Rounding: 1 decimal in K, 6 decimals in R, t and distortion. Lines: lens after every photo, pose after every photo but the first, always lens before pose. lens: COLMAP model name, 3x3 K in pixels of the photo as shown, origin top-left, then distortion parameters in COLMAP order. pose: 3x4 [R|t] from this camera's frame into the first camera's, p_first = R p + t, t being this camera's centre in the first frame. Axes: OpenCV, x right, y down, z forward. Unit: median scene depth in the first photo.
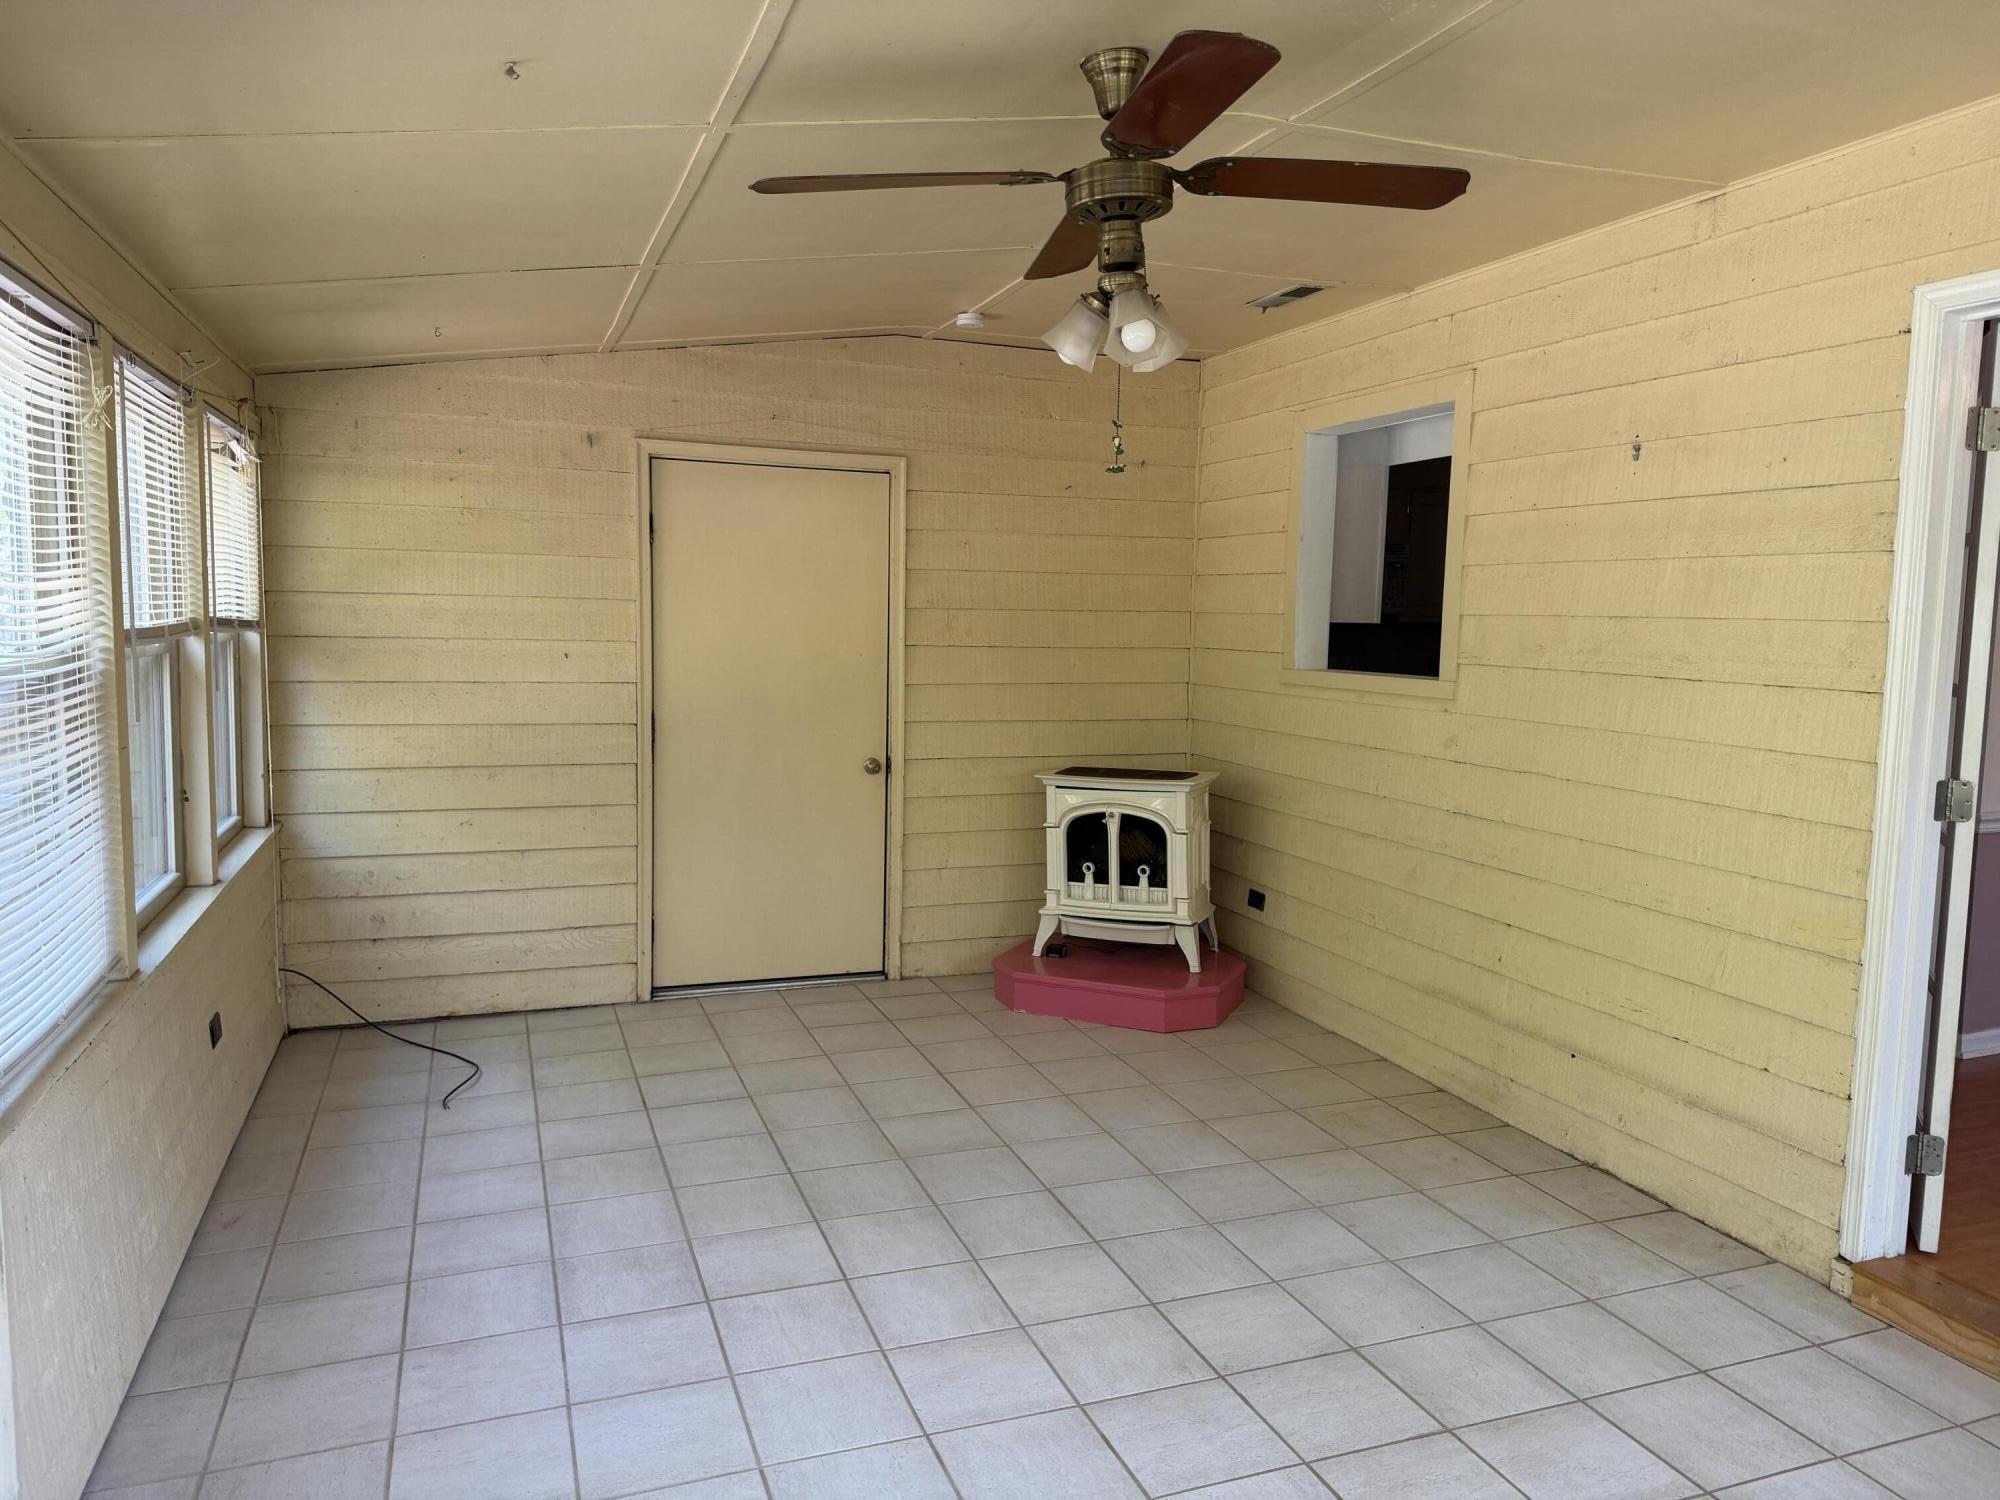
lens RADIAL K [[1376.4, 0, 1000.0], [0, 1376.4, 750.0], [0, 0, 1]] dist [0.167263, -0.238950]
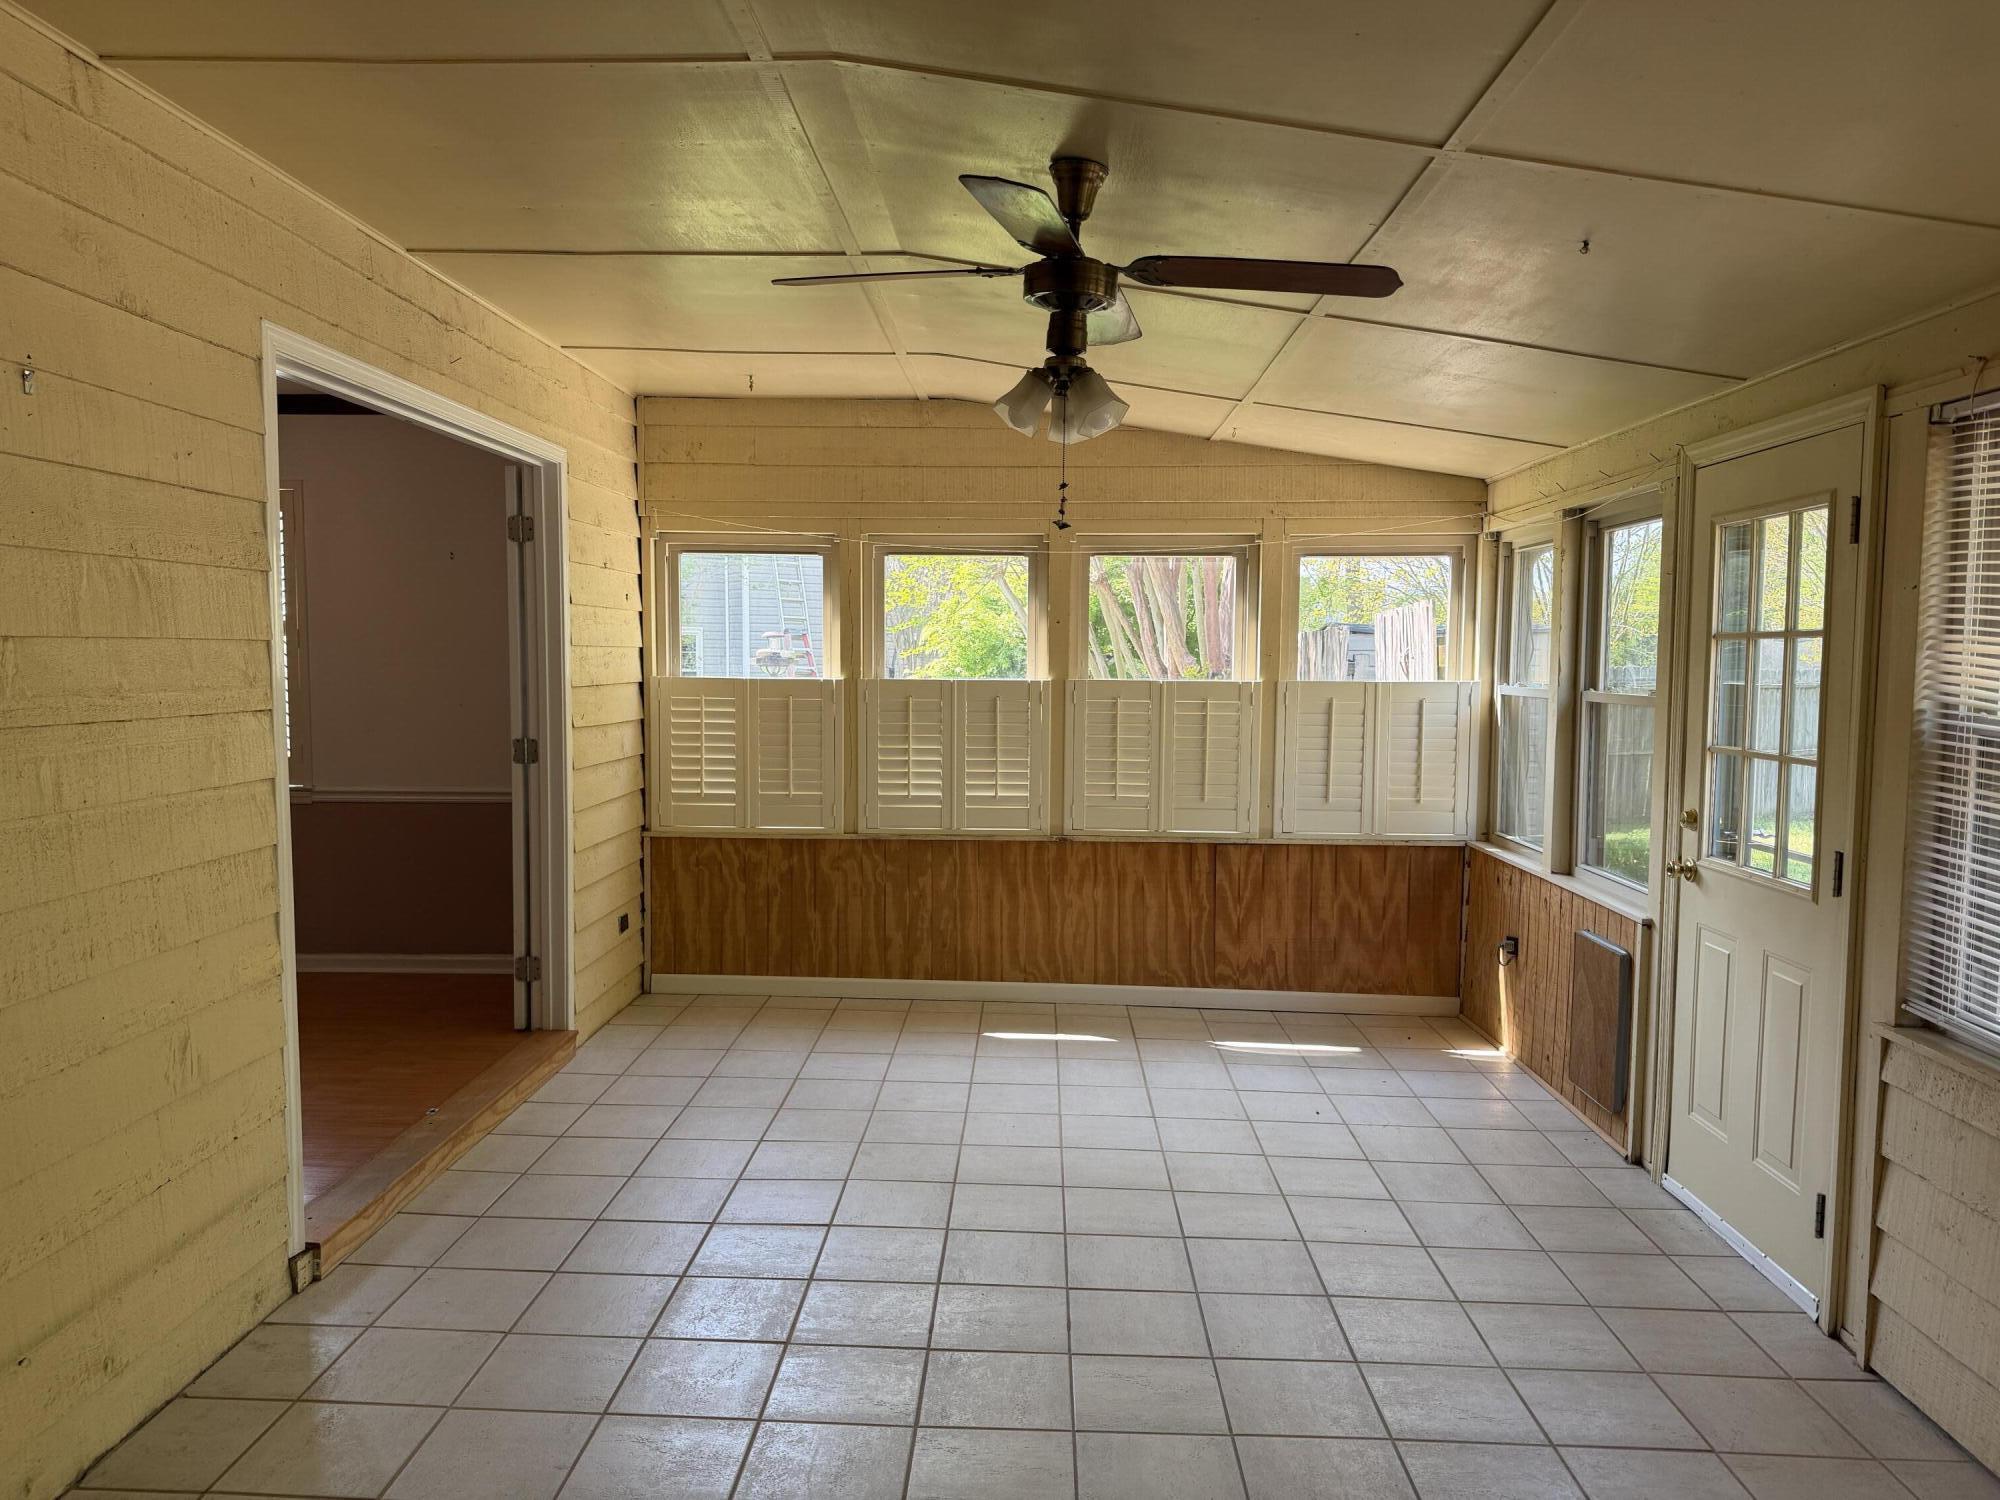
lens RADIAL K [[1376.4, 0, 1000.0], [0, 1376.4, 750.0], [0, 0, 1]] dist [0.167263, -0.238950]
pose [[-0.928645, -0.051630, 0.367359, -0.233405], [0.009974, 0.986435, 0.163852, -0.164100], [-0.370835, 0.155824, -0.915533, 1.640320]]
